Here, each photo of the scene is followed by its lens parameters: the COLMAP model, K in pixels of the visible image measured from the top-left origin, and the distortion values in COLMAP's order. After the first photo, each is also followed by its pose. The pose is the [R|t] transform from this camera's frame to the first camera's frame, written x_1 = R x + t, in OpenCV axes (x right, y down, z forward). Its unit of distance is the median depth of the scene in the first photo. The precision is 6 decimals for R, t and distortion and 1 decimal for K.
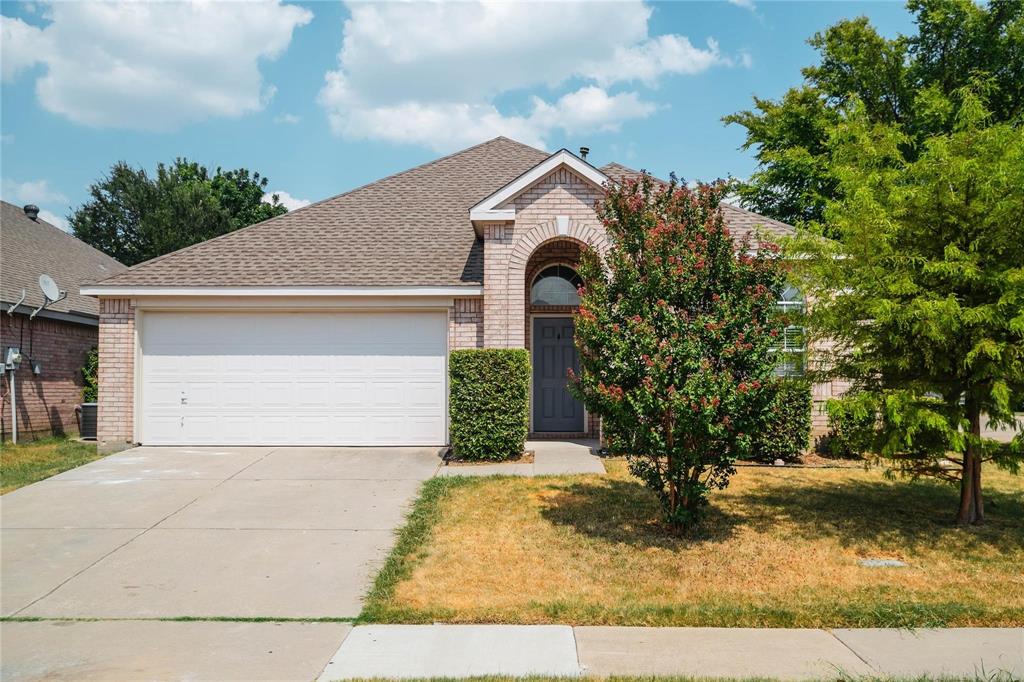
lens RADIAL K [[890.0, 0, 511.9], [0, 890.0, 338.1], [0, 0, 1]] dist [-0.010768, 0.011912]
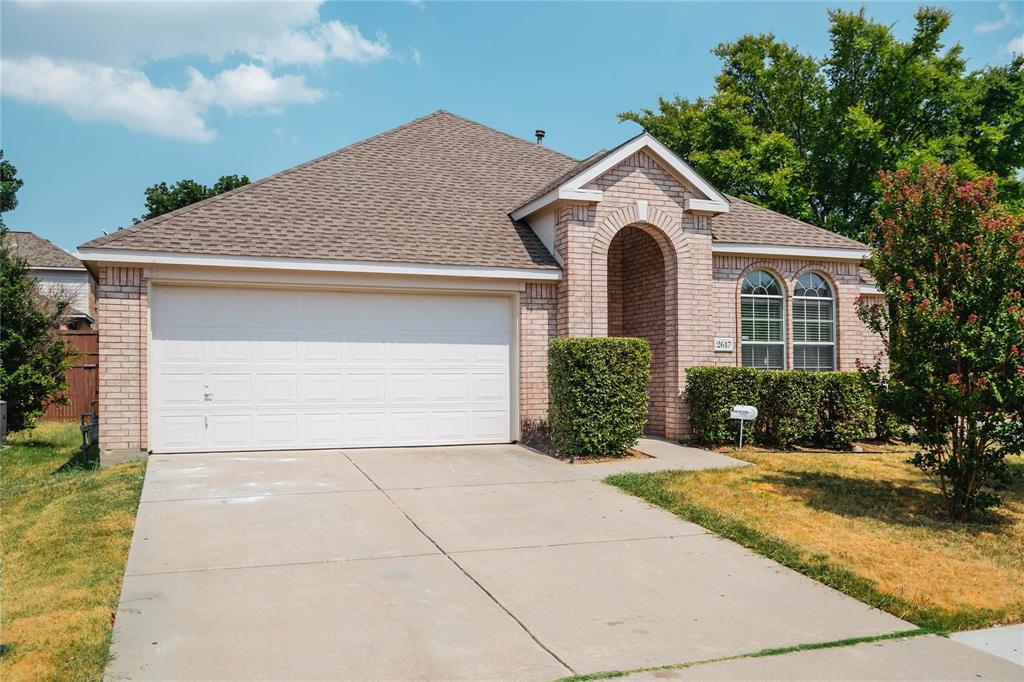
lens RADIAL K [[896.8, 0, 511.9], [0, 896.8, 347.0], [0, 0, 1]] dist [-0.011069, 0.001133]
pose [[0.930494, 0.010311, 0.366162, -0.421694], [-0.016950, 0.999745, 0.014921, 0.008576], [-0.365914, -0.020090, 0.930432, 0.143802]]
